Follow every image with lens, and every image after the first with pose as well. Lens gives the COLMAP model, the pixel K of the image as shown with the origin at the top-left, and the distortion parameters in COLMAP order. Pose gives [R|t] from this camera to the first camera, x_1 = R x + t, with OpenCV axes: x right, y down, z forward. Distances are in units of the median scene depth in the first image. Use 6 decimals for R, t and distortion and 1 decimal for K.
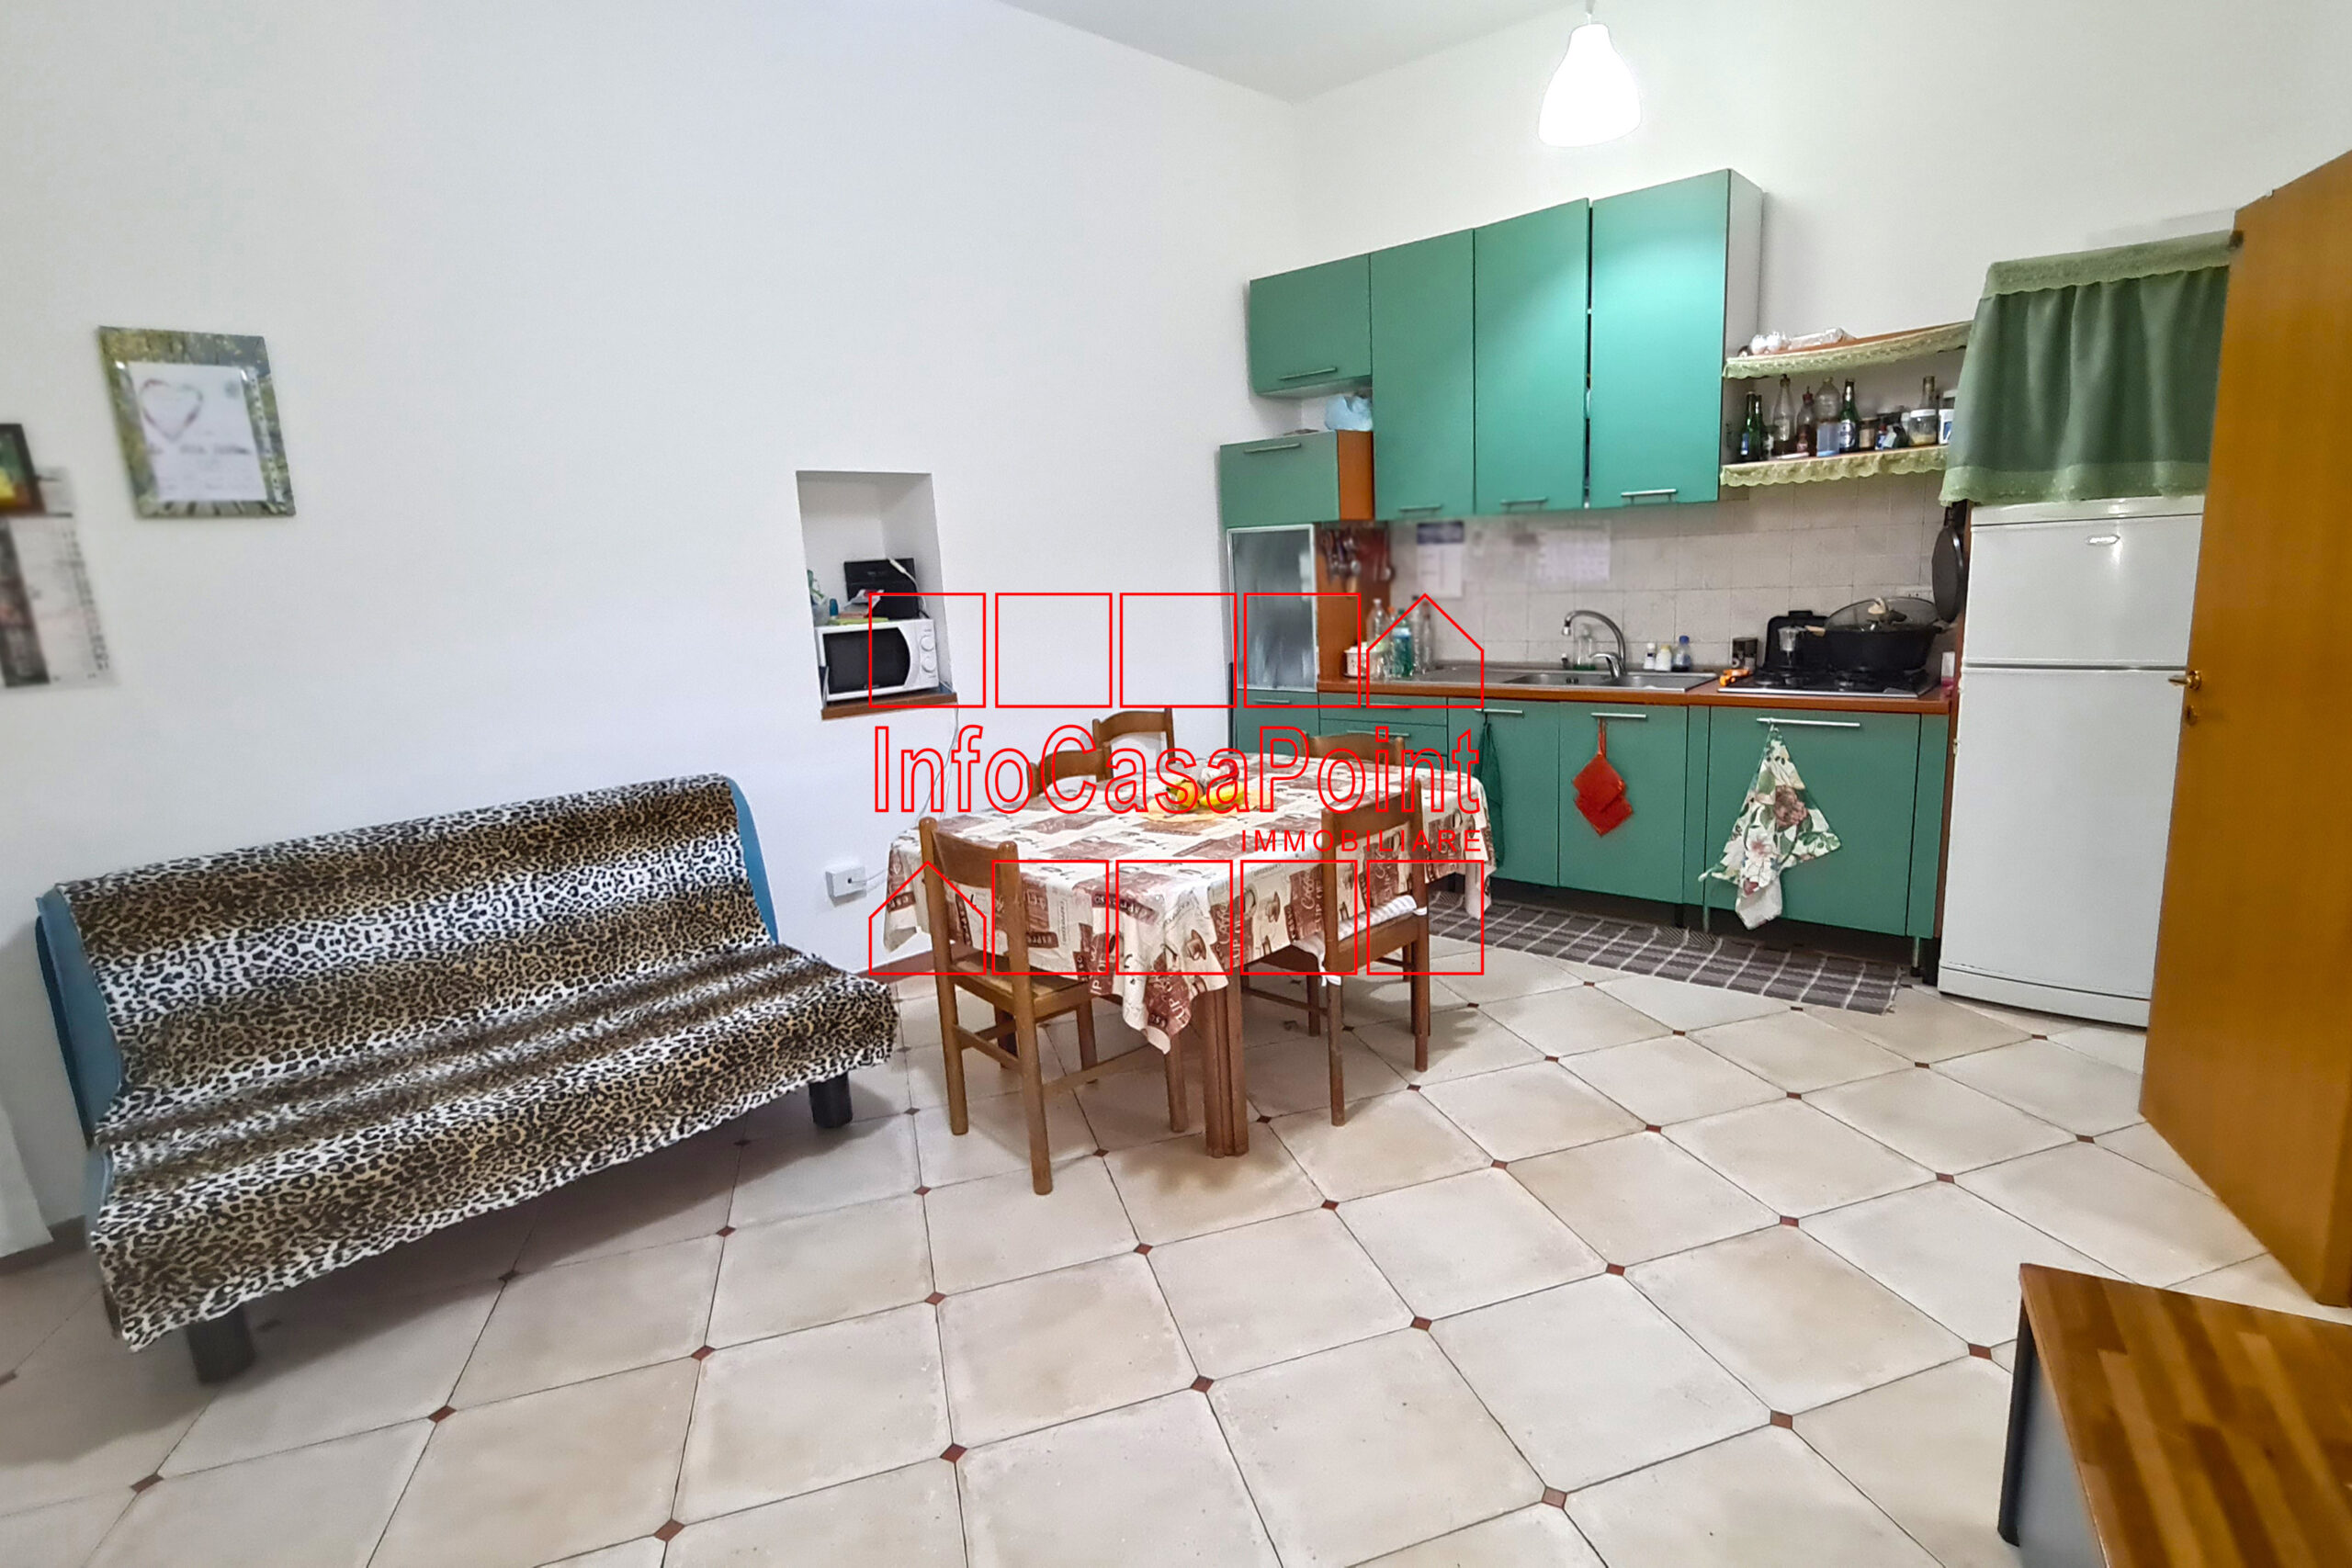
lens RADIAL K [[1112.4, 0, 1176.0], [0, 1112.4, 784.0], [0, 0, 1]] dist [-0.005098, -0.000604]
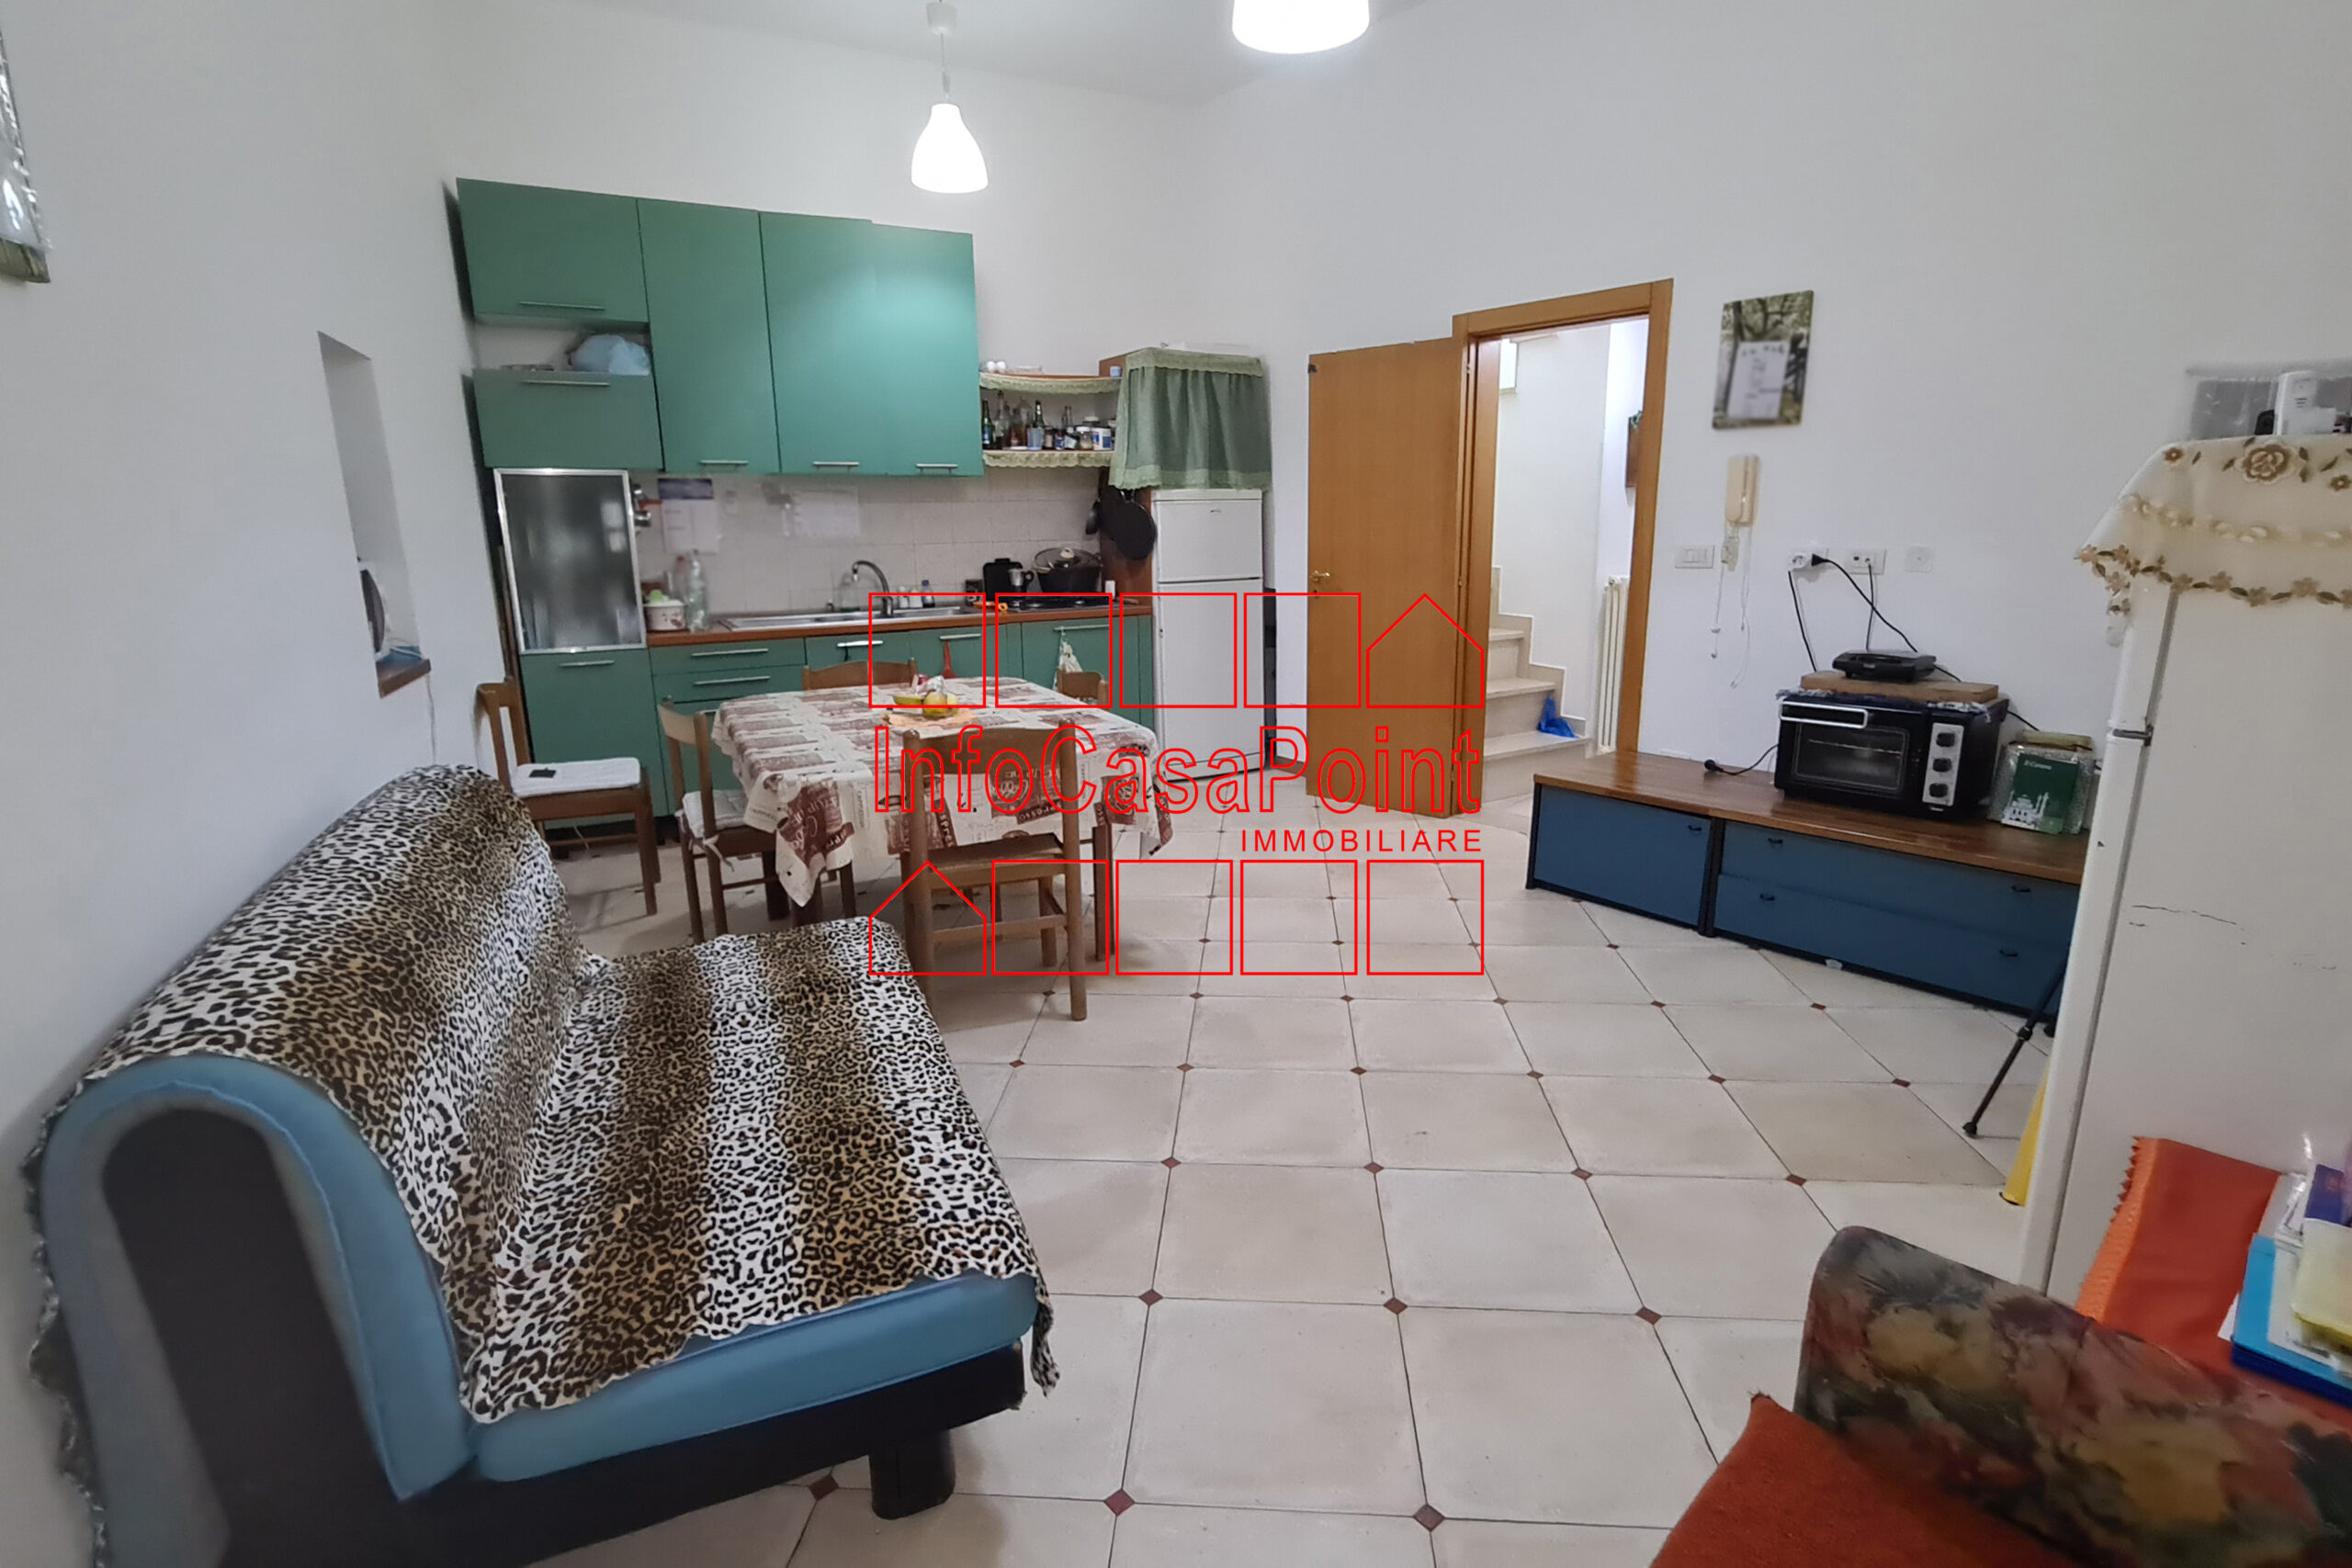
lens RADIAL K [[1112.4, 0, 1176.0], [0, 1112.4, 784.0], [0, 0, 1]] dist [-0.005098, -0.000604]
pose [[0.398545, -0.176075, 0.900089, -0.734208], [0.173029, 0.978210, 0.114742, 0.001859], [-0.900679, 0.110012, 0.420327, 0.251111]]
